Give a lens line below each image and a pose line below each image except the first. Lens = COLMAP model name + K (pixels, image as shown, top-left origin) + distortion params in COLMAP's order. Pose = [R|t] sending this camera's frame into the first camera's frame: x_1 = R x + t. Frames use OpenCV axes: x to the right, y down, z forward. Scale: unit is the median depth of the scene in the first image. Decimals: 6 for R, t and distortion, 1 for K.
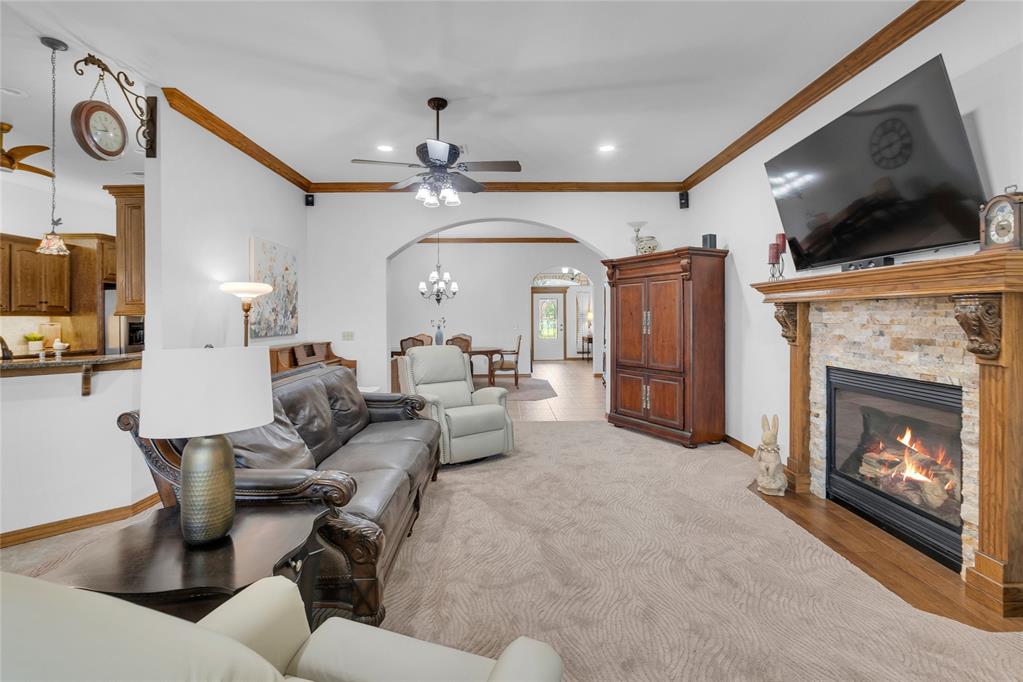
lens RADIAL K [[471.4, 0, 508.8], [0, 471.4, 312.5], [0, 0, 1]] dist [-0.010998, -0.000008]
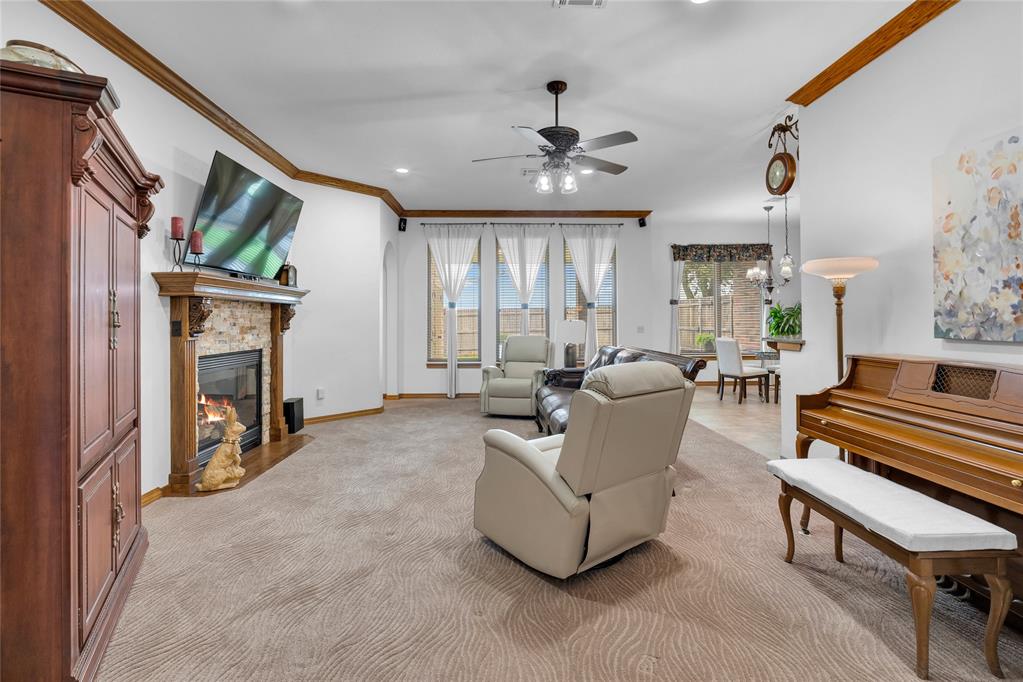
lens RADIAL K [[471.4, 0, 508.8], [0, 471.4, 312.5], [0, 0, 1]] dist [-0.010998, -0.000008]
pose [[-0.999660, 0.009387, -0.024311, -0.026312], [0.009846, 0.999774, -0.018837, 0.036622], [0.024129, -0.019070, -0.999527, 2.096320]]
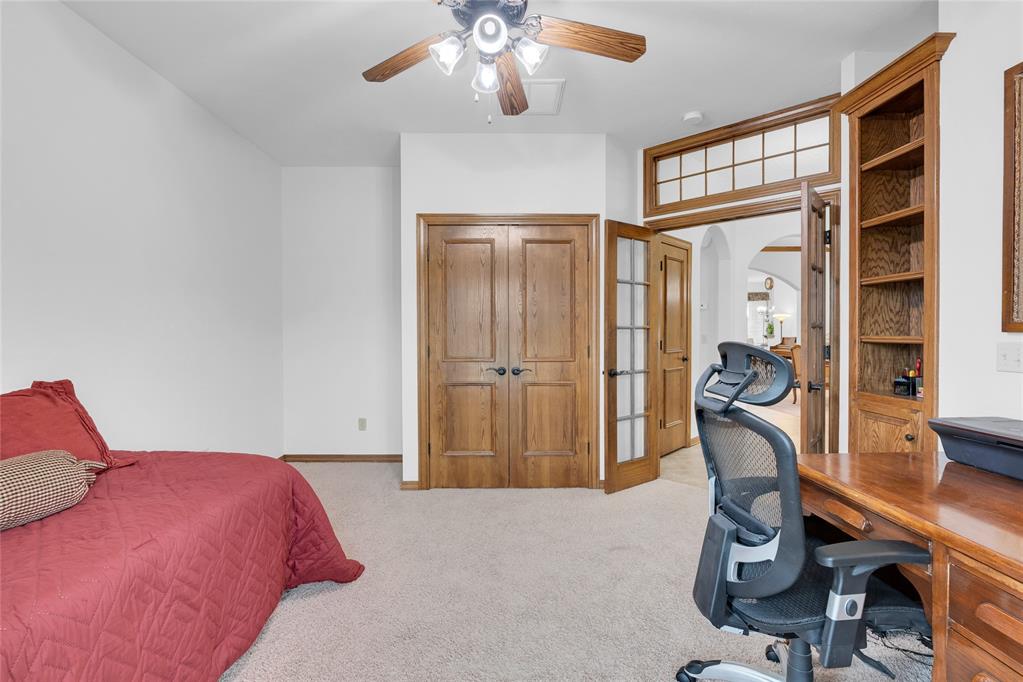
lens RADIAL K [[454.4, 0, 502.6], [0, 454.4, 335.5], [0, 0, 1]] dist [-0.000255, -0.000041]
pose [[-0.999923, 0.006794, 0.010386, 1.456779], [0.006865, 0.999953, 0.006839, 0.051985], [-0.010339, 0.006909, -0.999923, 4.778384]]
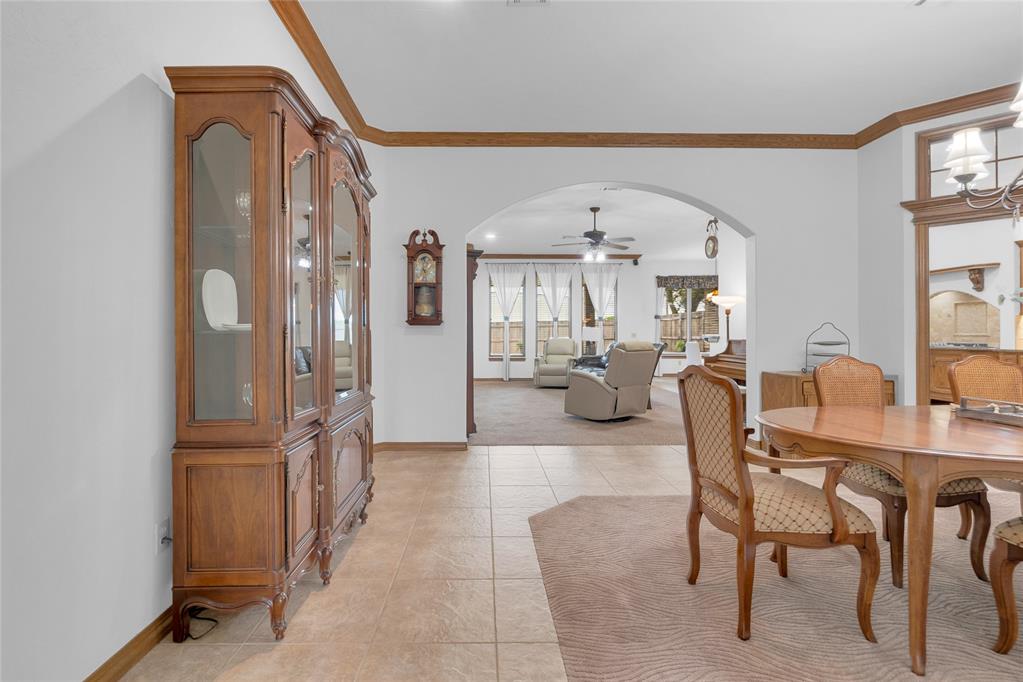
lens RADIAL K [[454.4, 0, 502.6], [0, 454.4, 335.5], [0, 0, 1]] dist [-0.000255, -0.000041]
pose [[-0.999756, 0.008525, -0.020375, 0.294959], [0.008522, 0.999964, 0.000240, 0.077277], [0.020376, 0.000066, -0.999792, 3.083486]]
